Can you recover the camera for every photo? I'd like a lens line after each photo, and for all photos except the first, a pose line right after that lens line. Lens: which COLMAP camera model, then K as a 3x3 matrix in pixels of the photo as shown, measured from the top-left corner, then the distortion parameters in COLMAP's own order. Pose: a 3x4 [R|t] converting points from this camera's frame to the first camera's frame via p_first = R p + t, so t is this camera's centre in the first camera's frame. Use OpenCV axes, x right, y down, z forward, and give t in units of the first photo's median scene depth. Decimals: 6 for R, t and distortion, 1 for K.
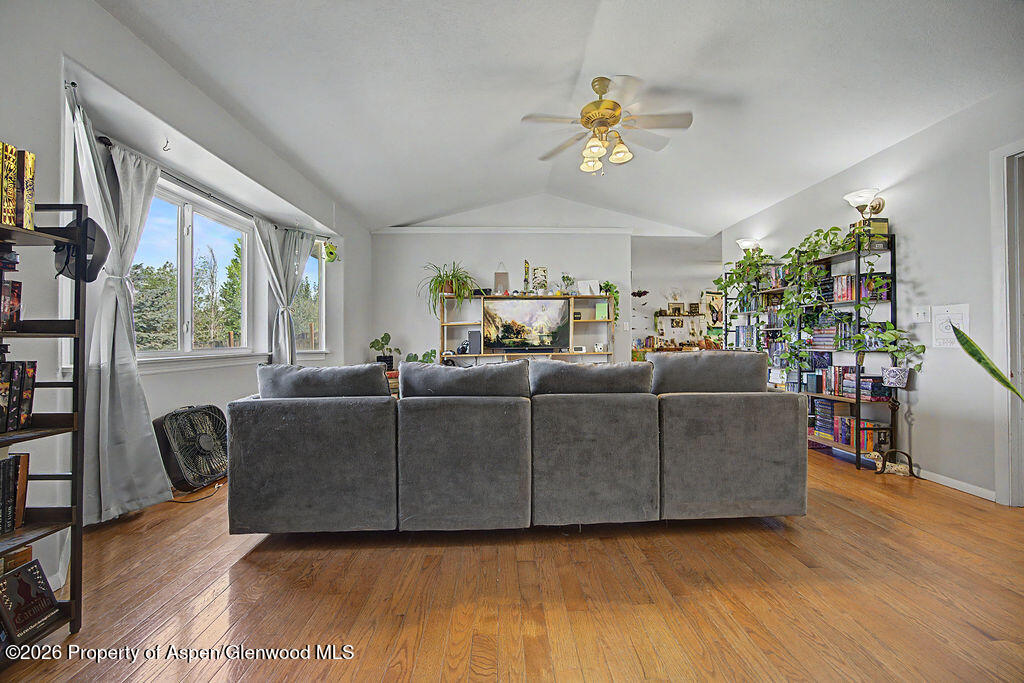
lens RADIAL K [[397.8, 0, 510.3], [0, 397.8, 334.5], [0, 0, 1]] dist [-0.020250, 0.006717]
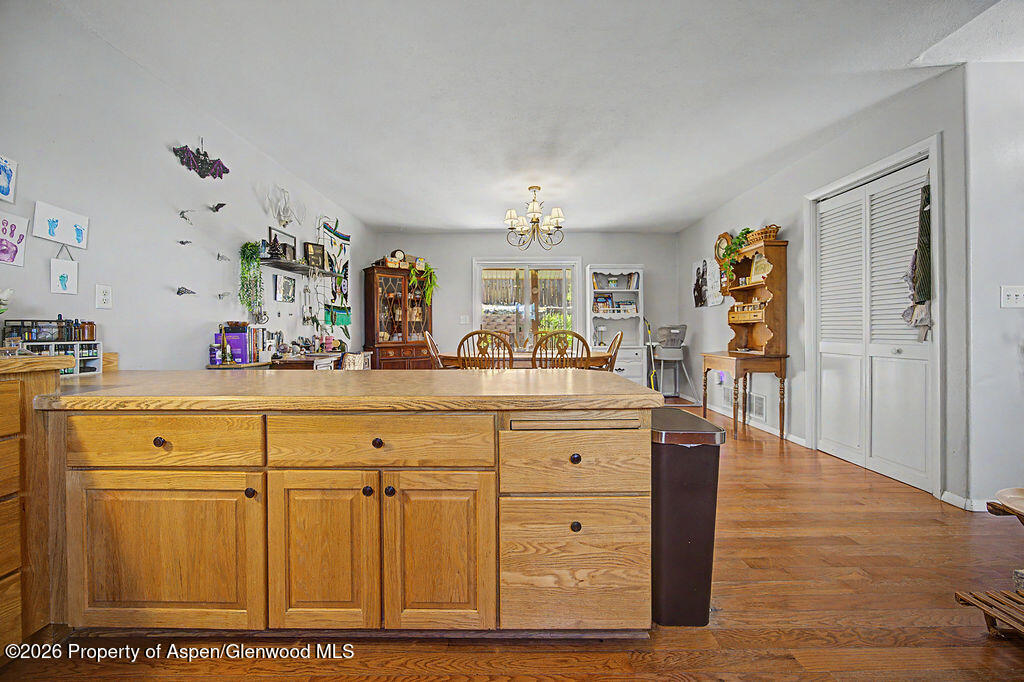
lens RADIAL K [[397.8, 0, 510.3], [0, 397.8, 334.0], [0, 0, 1]] dist [-0.020250, 0.006717]
pose [[0.050446, -0.005654, 0.998711, 0.073544], [-0.003375, 0.999977, 0.005831, 0.009330], [-0.998721, -0.003665, 0.050426, 0.780173]]
